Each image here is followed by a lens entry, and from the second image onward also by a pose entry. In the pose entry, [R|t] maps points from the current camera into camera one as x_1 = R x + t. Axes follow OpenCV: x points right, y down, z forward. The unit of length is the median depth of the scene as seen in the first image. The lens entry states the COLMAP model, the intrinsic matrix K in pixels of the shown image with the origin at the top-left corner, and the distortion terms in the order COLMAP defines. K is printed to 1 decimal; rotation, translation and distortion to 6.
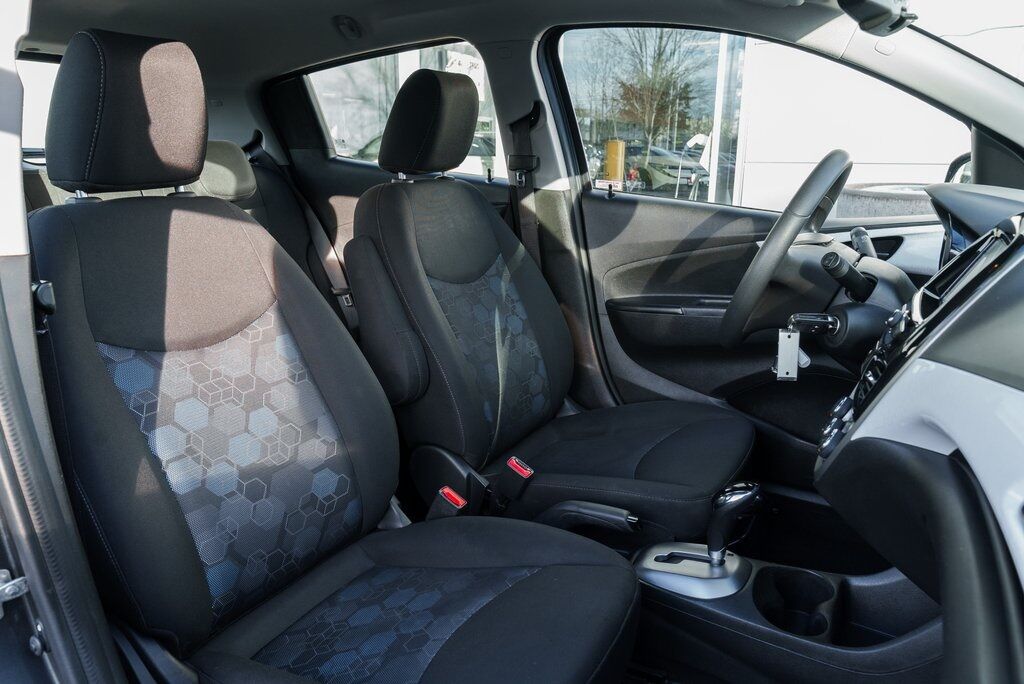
lens RADIAL K [[672.2, 0, 512.0], [0, 672.2, 342.0], [0, 0, 1]] dist [-0.003878, 0.001339]
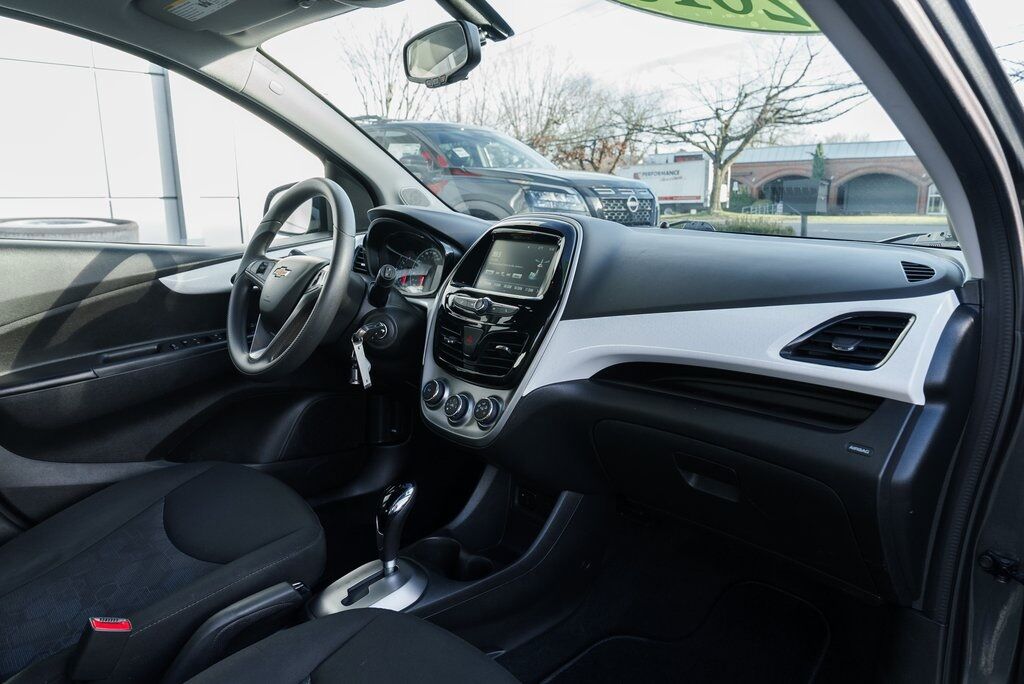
lens RADIAL K [[672.2, 0, 512.0], [0, 672.2, 342.0], [0, 0, 1]] dist [-0.003878, 0.001339]
pose [[0.333666, -0.208764, 0.919285, -0.322485], [0.252756, 0.959277, 0.126105, -0.058712], [-0.908175, 0.190278, 0.372844, 0.235235]]
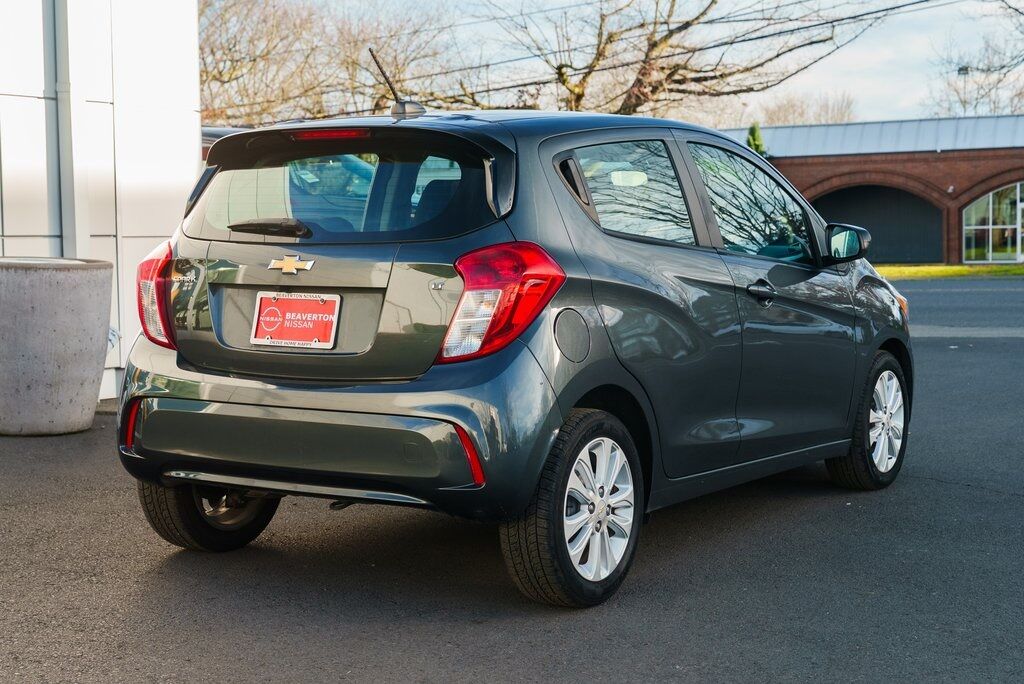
lens RADIAL K [[1637.6, 0, 512.0], [0, 1637.6, 342.0], [0, 0, 1]] dist [0.020043, 0.089491]
pose [[0.071064, -0.074988, 0.994649, -3.801827], [0.275124, 0.959962, 0.052717, -0.139384], [-0.958779, 0.269905, 0.088850, 0.479167]]
